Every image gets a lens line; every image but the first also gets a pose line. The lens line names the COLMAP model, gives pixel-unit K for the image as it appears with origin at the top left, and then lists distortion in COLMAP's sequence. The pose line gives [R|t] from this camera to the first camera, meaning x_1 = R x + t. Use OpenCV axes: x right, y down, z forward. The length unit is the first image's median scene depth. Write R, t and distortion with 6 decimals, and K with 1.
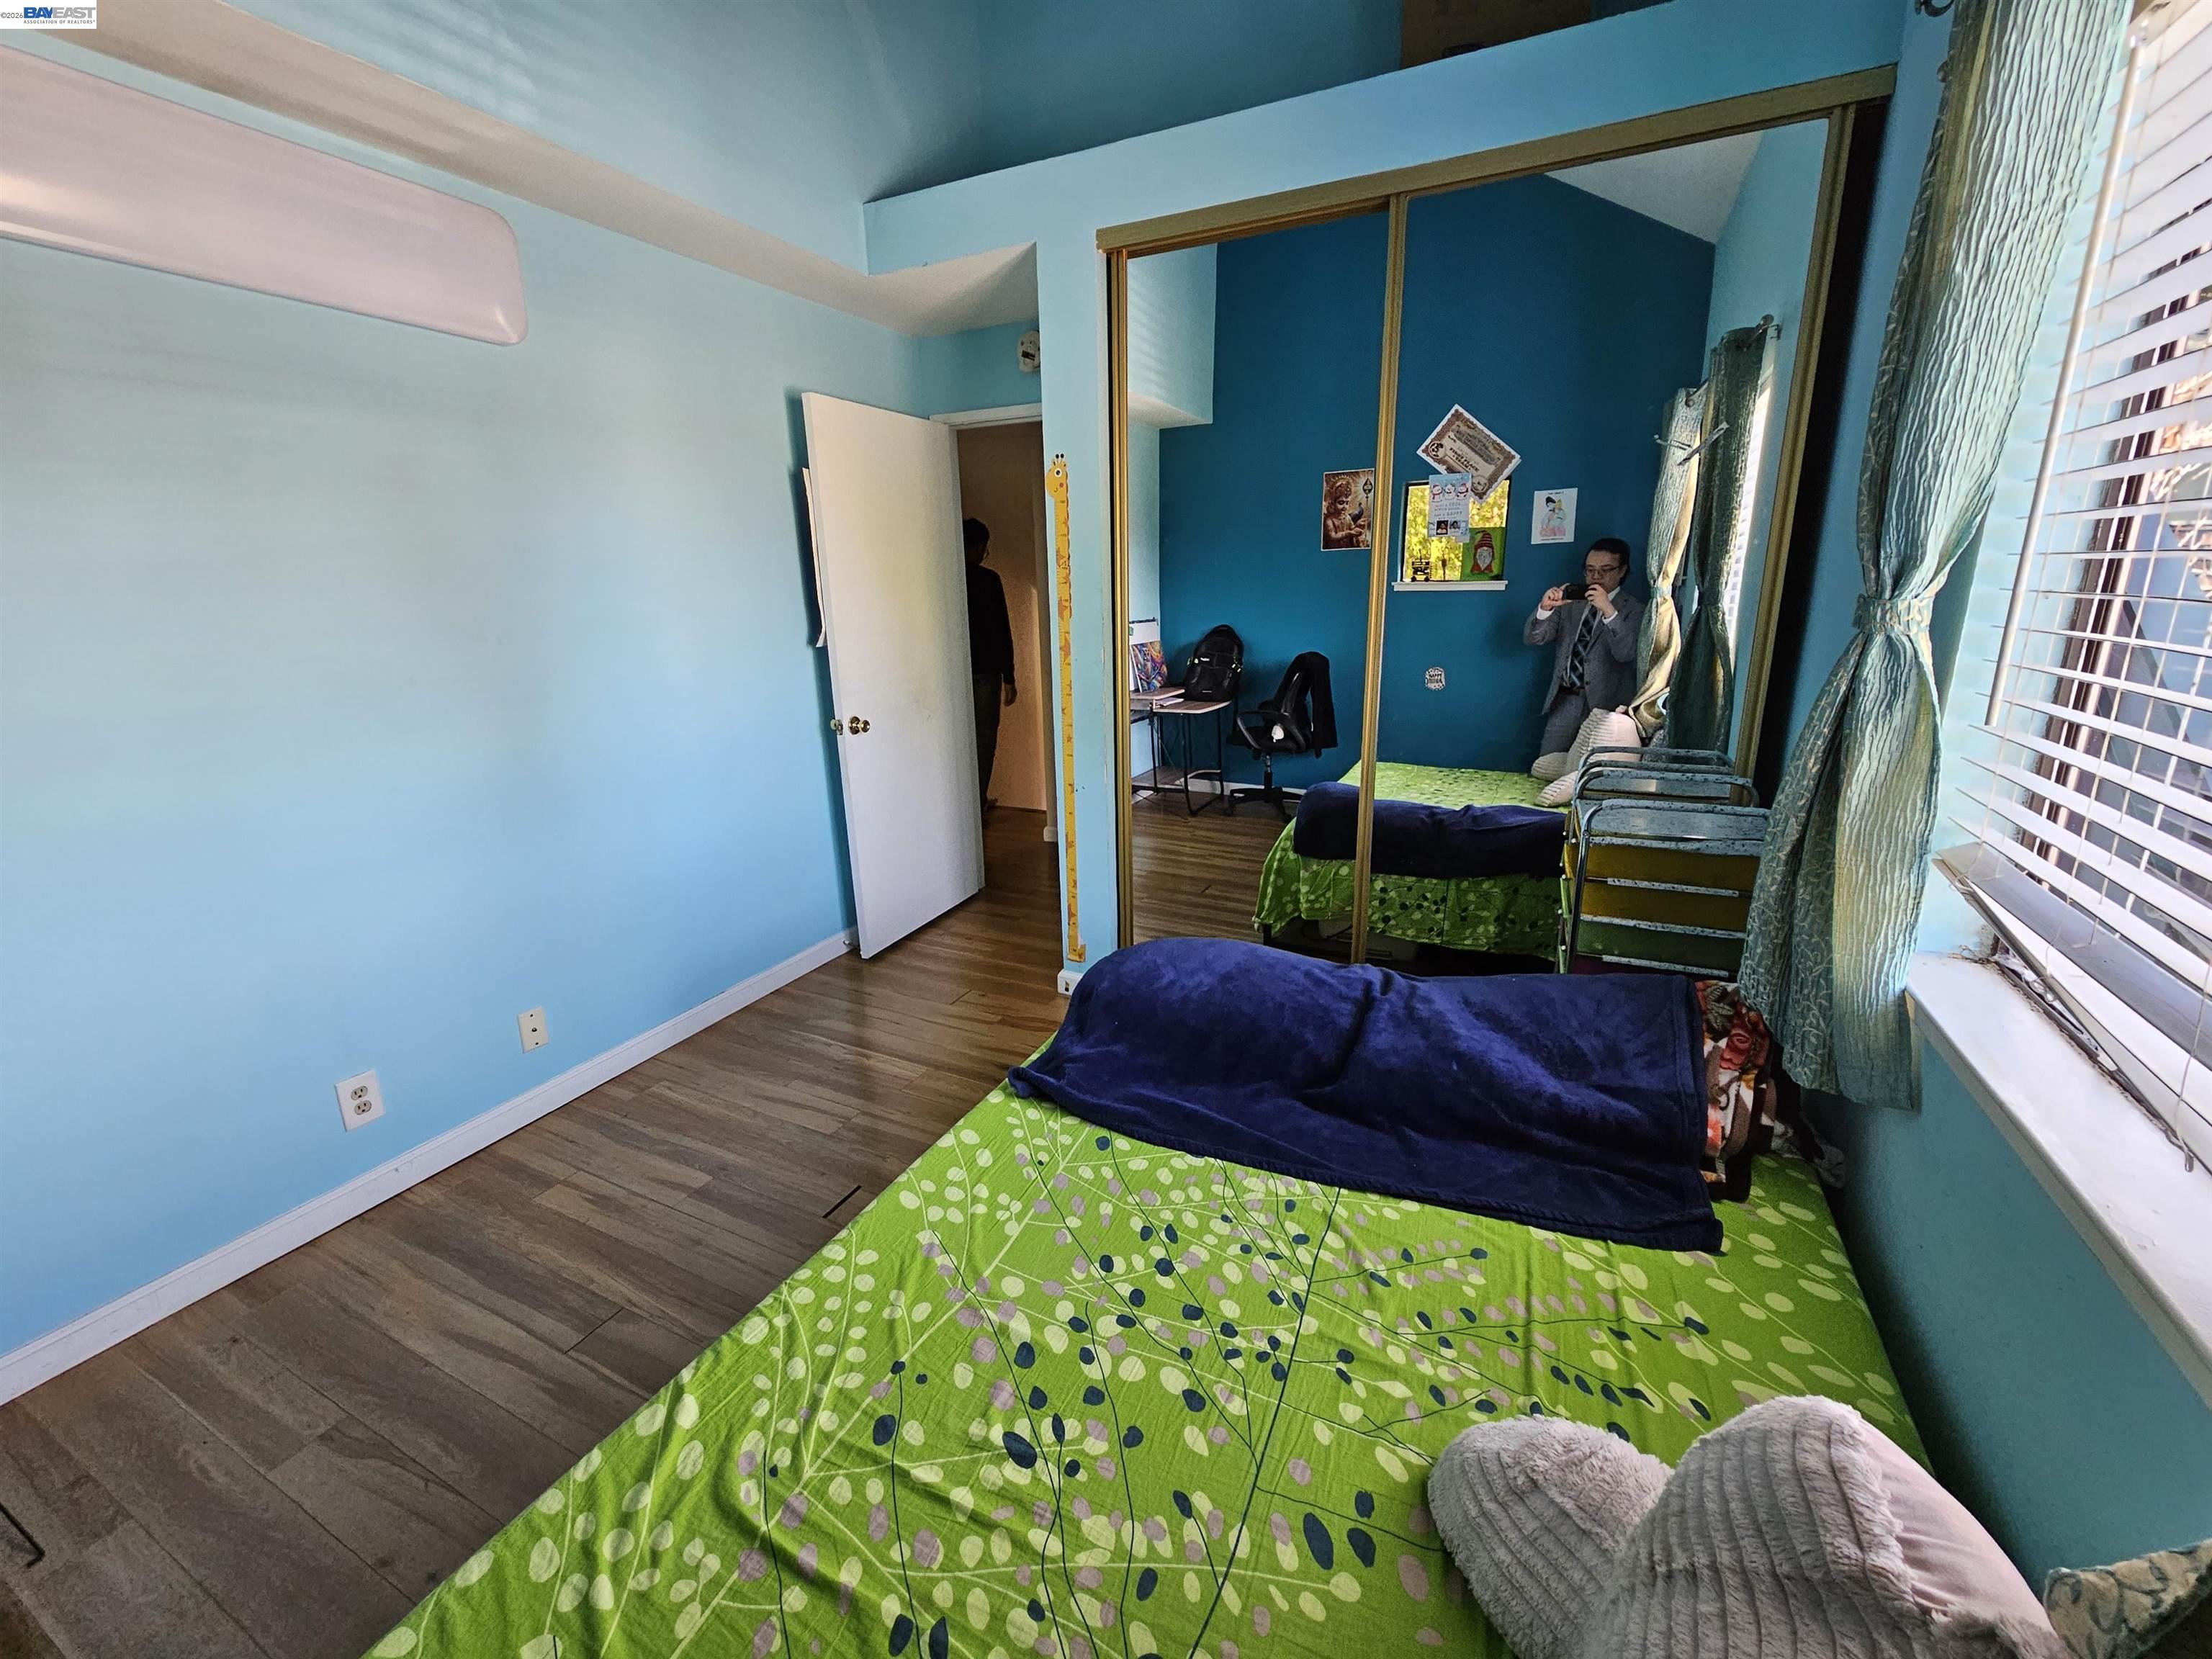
lens RADIAL K [[907.1, 0, 1100.5], [0, 907.1, 827.2], [0, 0, 1]] dist [-0.003295, -0.000401]
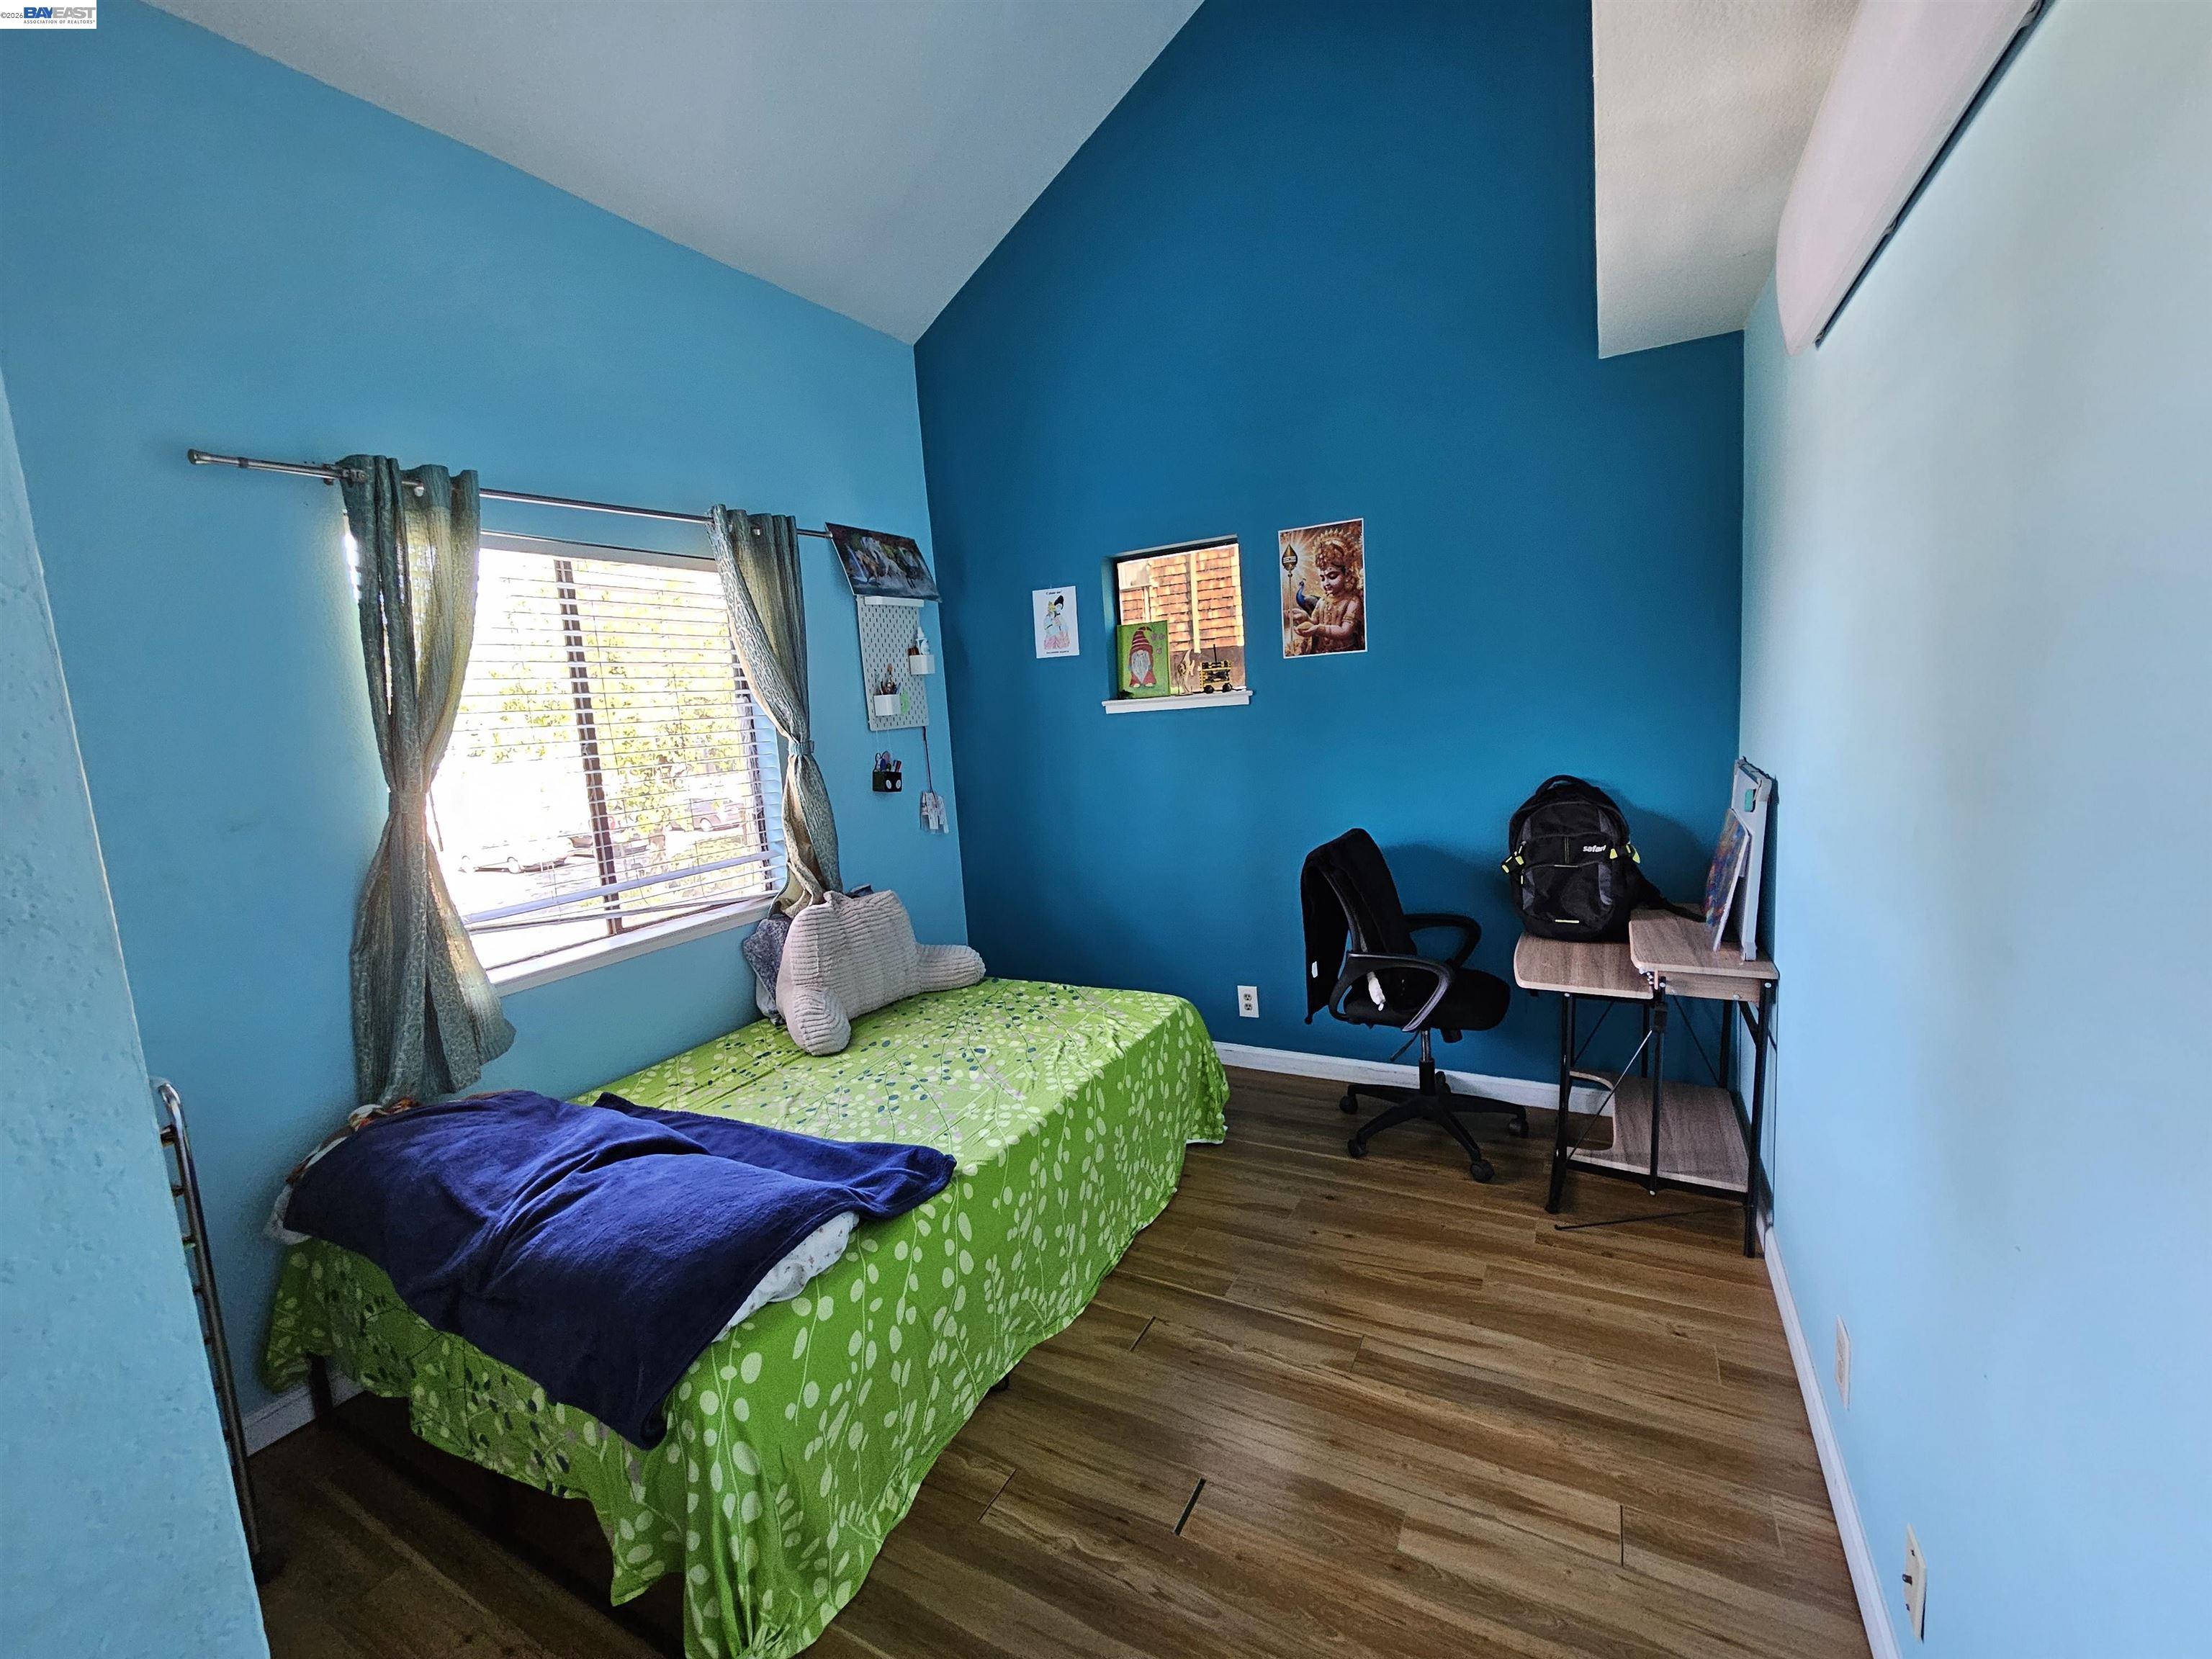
lens RADIAL K [[907.1, 0, 1106.3], [0, 907.1, 817.7], [0, 0, 1]] dist [-0.003295, -0.000401]
pose [[-0.994865, 0.087362, 0.051095, -0.544691], [0.100317, 0.918042, 0.383582, -0.764098], [-0.013397, 0.386738, -0.922092, 2.656197]]
